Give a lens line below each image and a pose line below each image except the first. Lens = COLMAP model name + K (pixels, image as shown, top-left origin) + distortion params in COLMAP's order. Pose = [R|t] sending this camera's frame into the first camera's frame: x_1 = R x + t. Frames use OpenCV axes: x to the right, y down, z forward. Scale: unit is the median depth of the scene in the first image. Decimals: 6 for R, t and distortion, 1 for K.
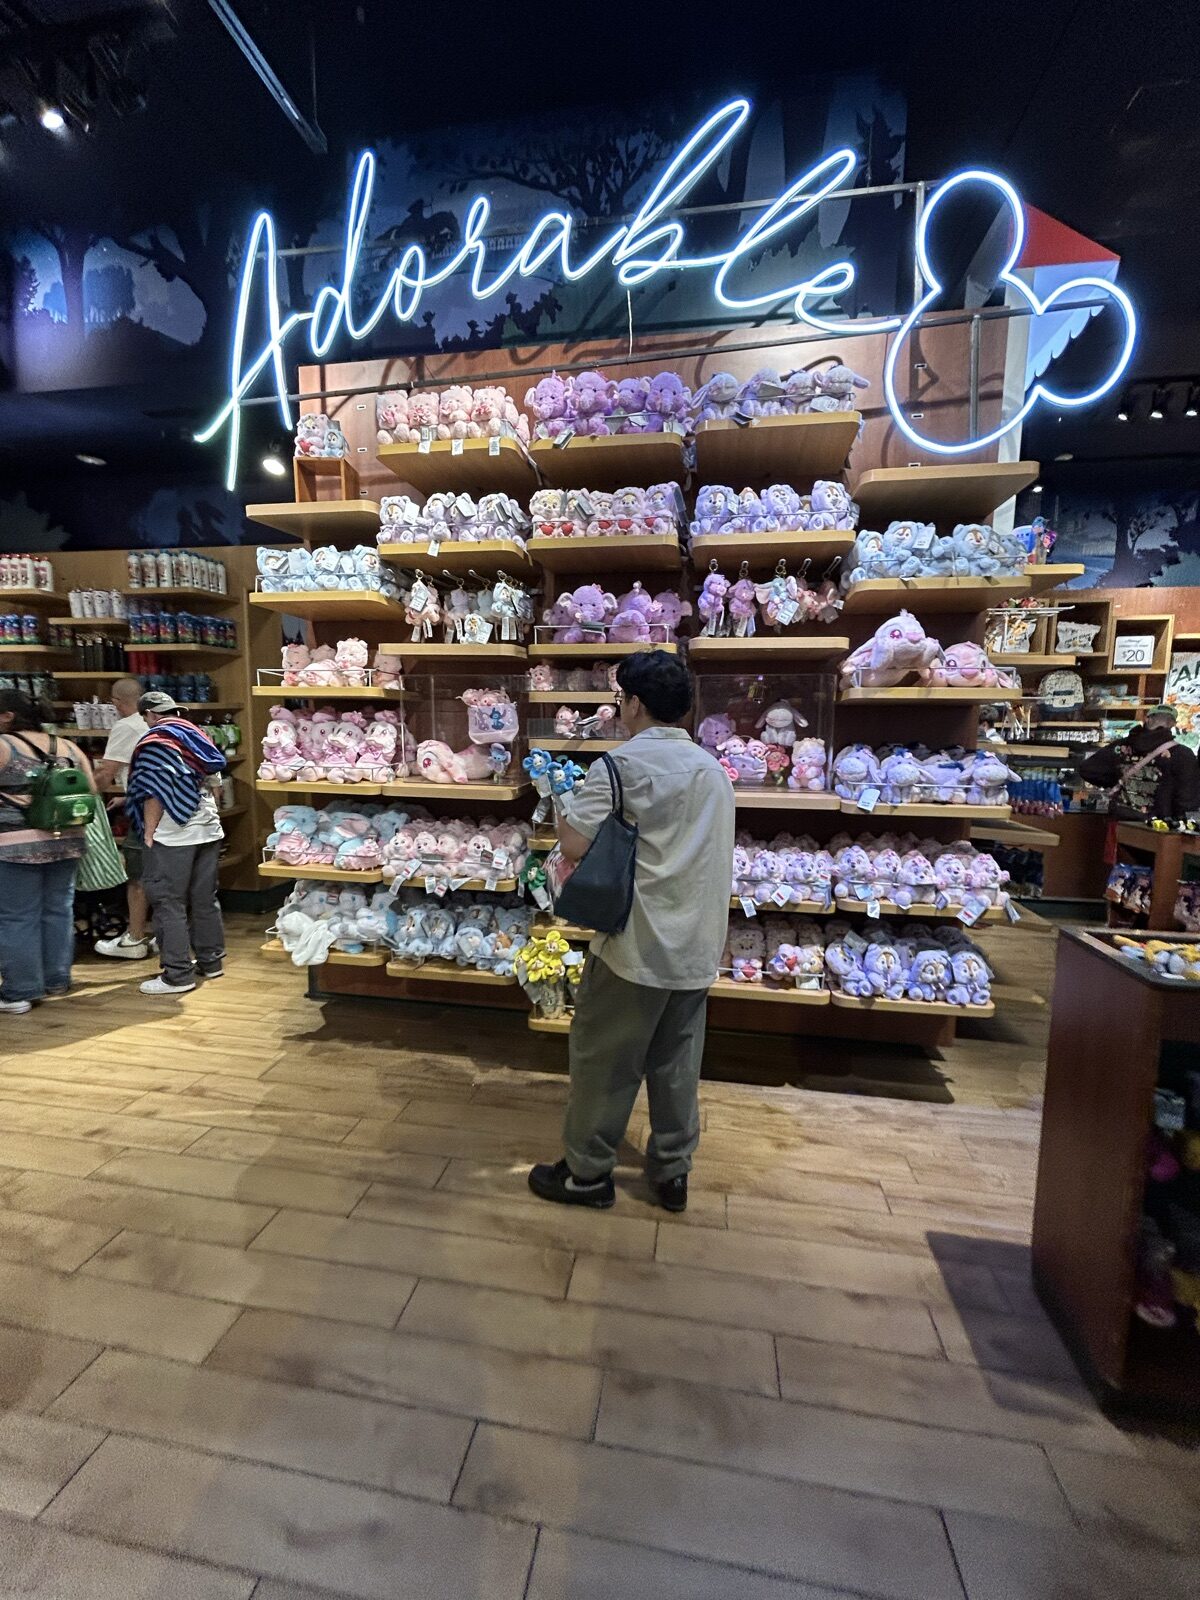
lens RADIAL K [[646.6, 0, 601.0], [0, 646.6, 788.2], [0, 0, 1]] dist [0.003307, -0.000287]
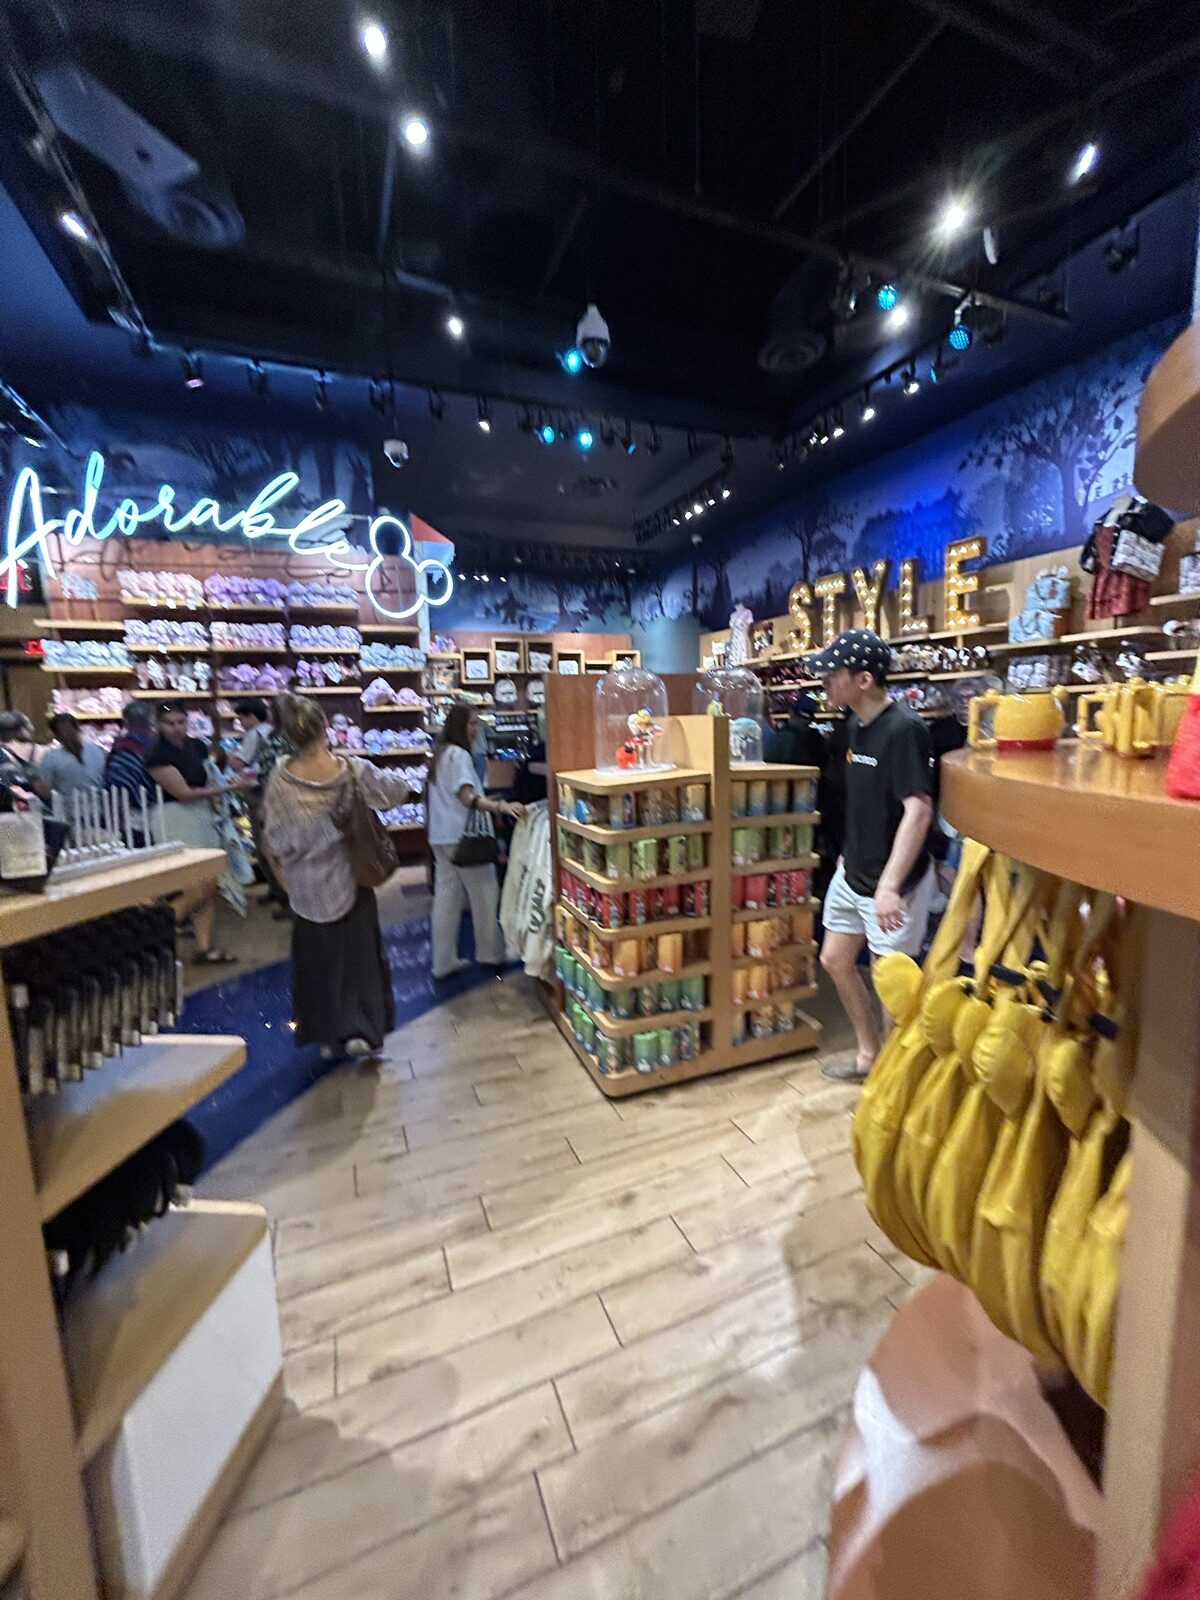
lens RADIAL K [[646.6, 0, 596.2], [0, 646.6, 790.5], [0, 0, 1]] dist [0.003307, -0.000287]
pose [[0.851147, -0.098783, 0.515548, -0.184866], [0.089381, 0.995065, 0.043098, 0.142508], [-0.517261, 0.009398, 0.855776, -1.610652]]
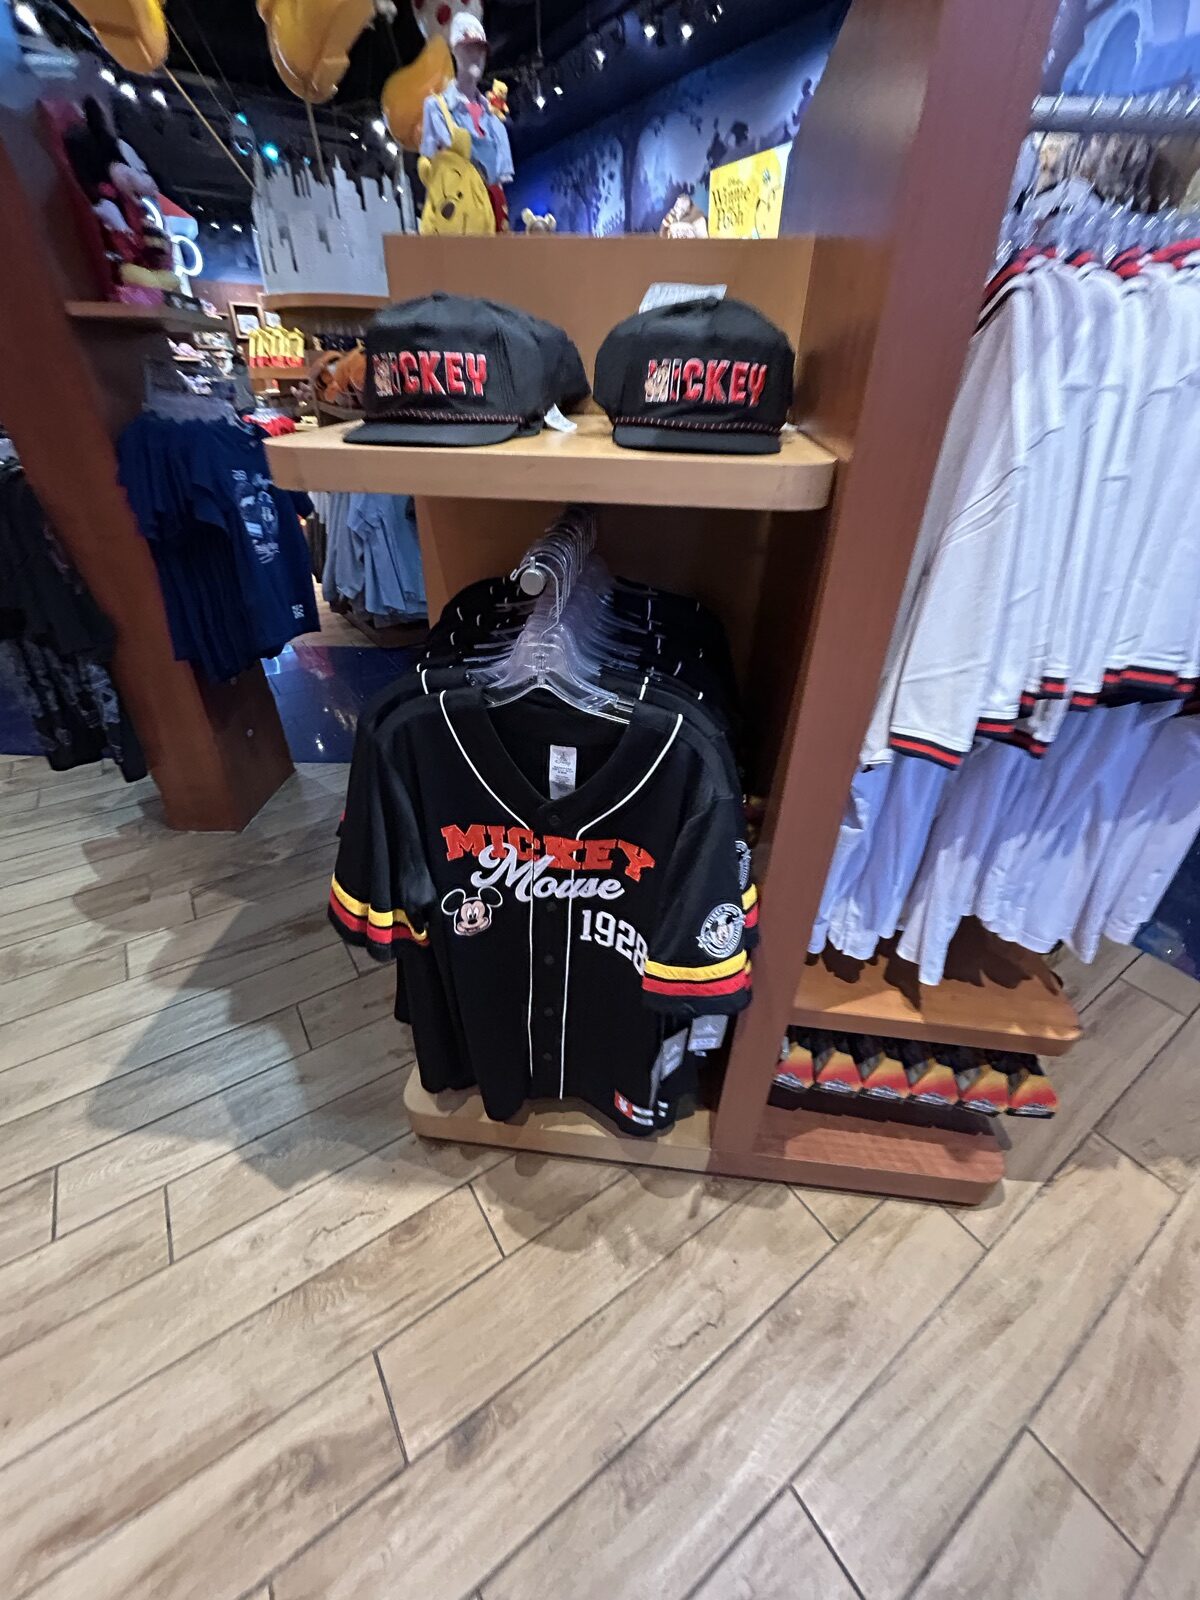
lens RADIAL K [[646.6, 0, 602.3], [0, 646.6, 793.9], [0, 0, 1]] dist [0.003307, -0.000287]
pose [[0.733547, -0.364210, 0.573812, -0.830754], [0.061954, 0.876608, 0.477200, 0.448802], [-0.676809, -0.314499, 0.665597, -4.131266]]
